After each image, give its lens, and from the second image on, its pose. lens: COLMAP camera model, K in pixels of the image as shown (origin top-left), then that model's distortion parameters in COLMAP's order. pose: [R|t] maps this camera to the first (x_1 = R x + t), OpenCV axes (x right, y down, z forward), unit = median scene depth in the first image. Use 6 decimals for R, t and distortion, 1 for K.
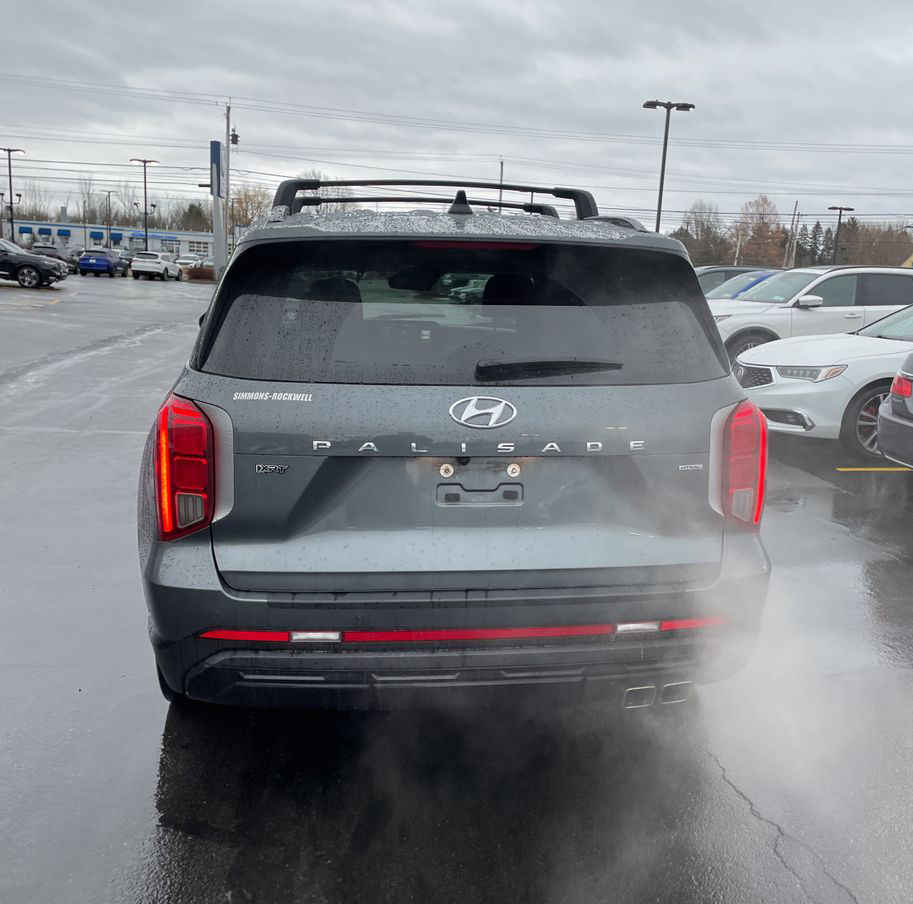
lens RADIAL K [[1002.7, 0, 484.3], [0, 1002.7, 506.6], [0, 0, 1]] dist [0.064200, 0.000000]
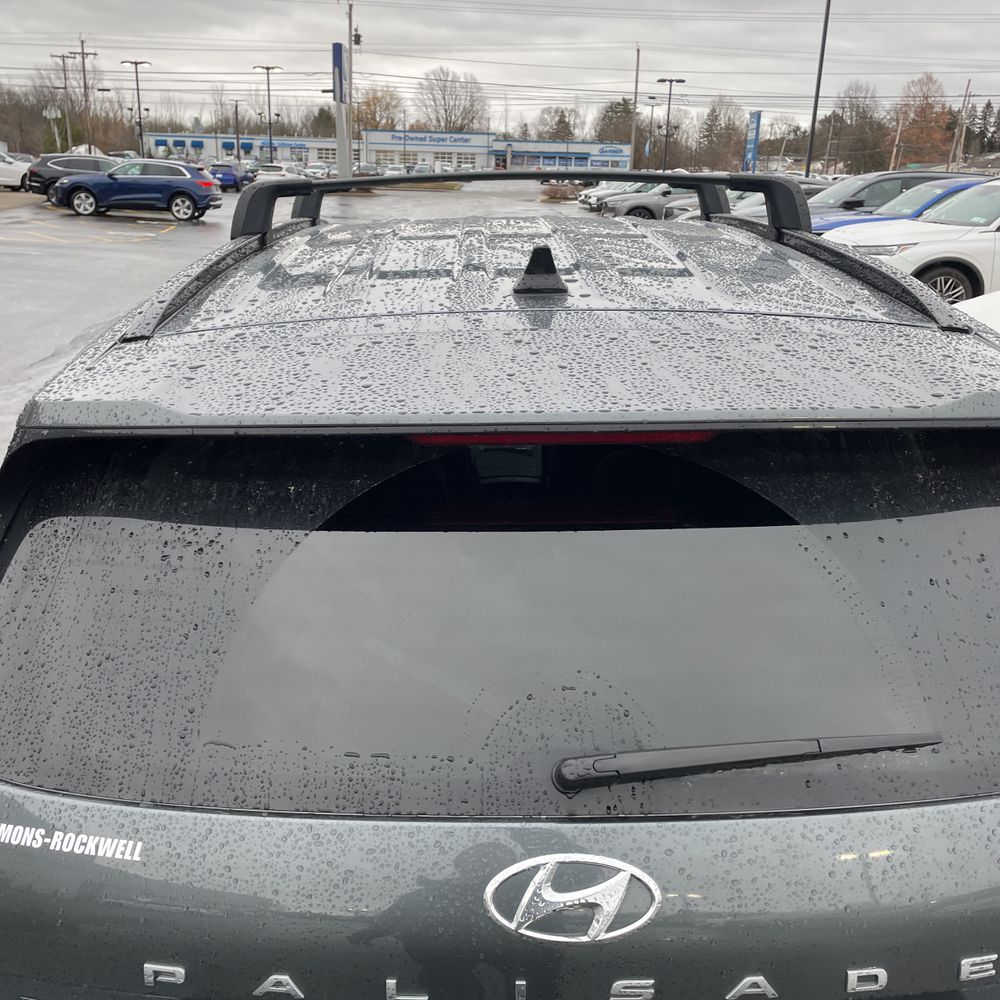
lens RADIAL K [[1012.8, 0, 493.7], [0, 1012.8, 515.3], [0, 0, 1]] dist [0.042398, 0.000000]
pose [[0.992944, 0.010321, -0.118138, 0.012661], [0.001154, 0.995317, 0.096657, -0.269196], [0.118582, -0.096111, 0.988282, 0.605357]]
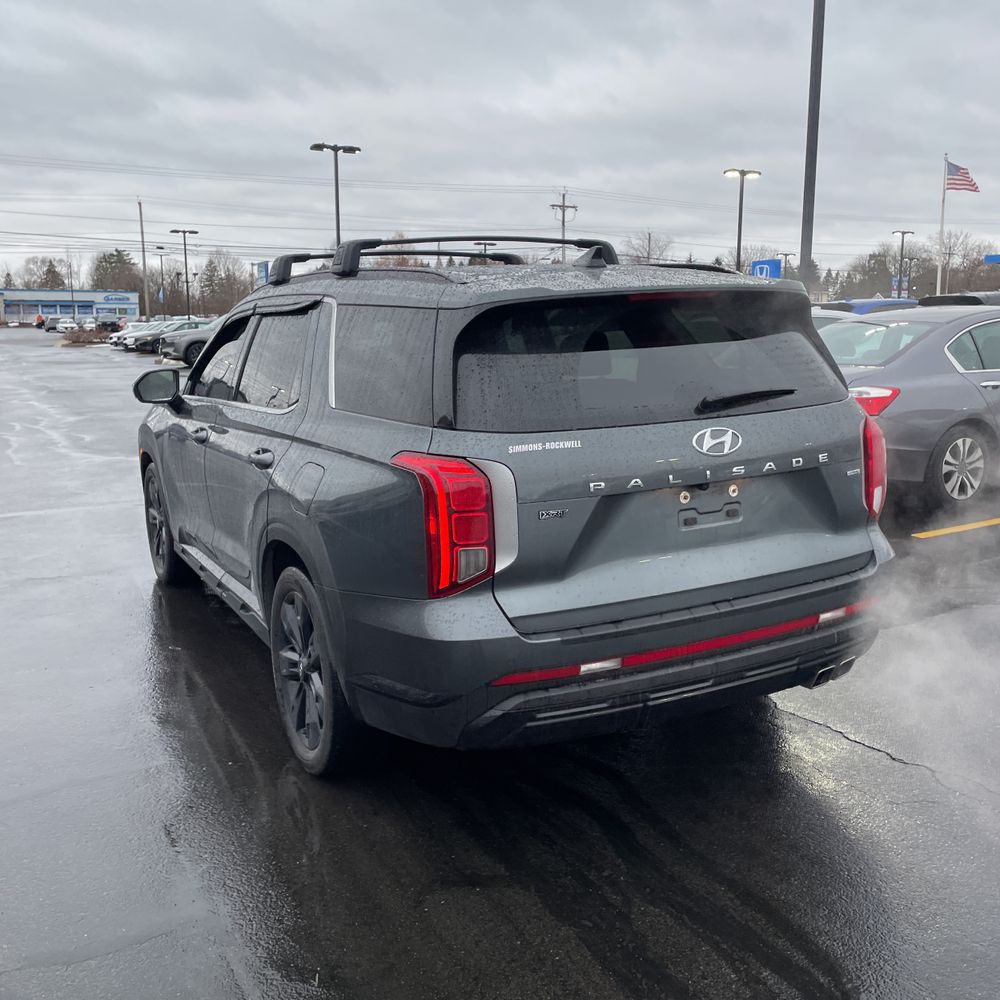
lens RADIAL K [[1012.8, 0, 493.0], [0, 1012.8, 493.7], [0, 0, 1]] dist [0.042398, 0.000000]
pose [[0.940408, -0.110989, 0.321425, -0.590512], [0.126303, 0.991621, -0.027120, -0.036303], [-0.315722, 0.066101, 0.946547, 0.008419]]
